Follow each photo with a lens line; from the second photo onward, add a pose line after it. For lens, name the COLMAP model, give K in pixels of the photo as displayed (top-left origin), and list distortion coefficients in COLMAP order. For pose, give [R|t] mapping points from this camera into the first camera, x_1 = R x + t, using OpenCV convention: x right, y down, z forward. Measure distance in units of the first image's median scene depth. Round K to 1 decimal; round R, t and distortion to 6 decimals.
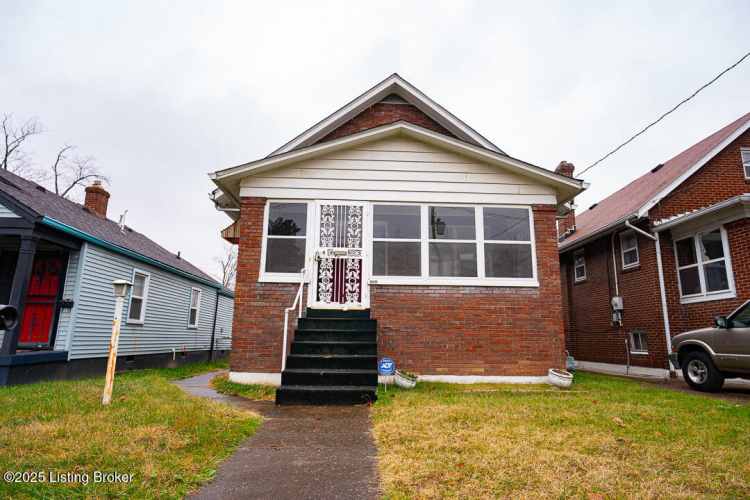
lens RADIAL K [[427.2, 0, 375.5], [0, 427.2, 253.0], [0, 0, 1]] dist [-0.004448, -0.000400]
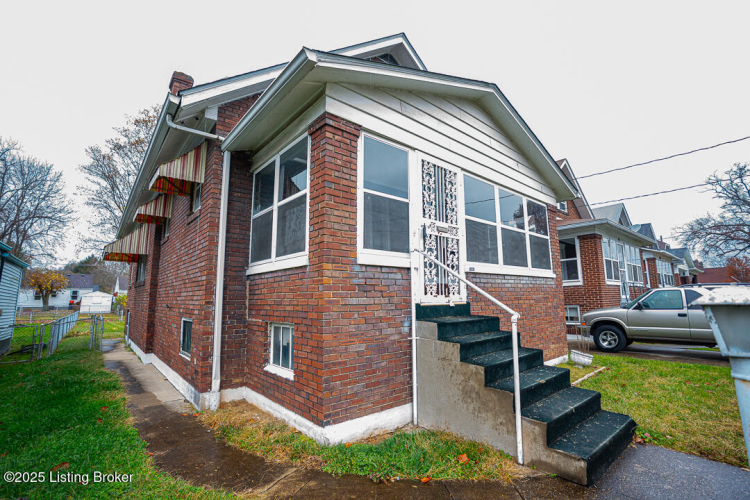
lens RADIAL K [[340.3, 0, 382.2], [0, 340.3, 249.5], [0, 0, 1]] dist [-0.034573, 0.002197]
pose [[0.777685, 0.067843, 0.624983, -0.533808], [-0.094582, 0.995471, 0.009631, 0.039698], [-0.621498, -0.066602, 0.780579, 0.597925]]
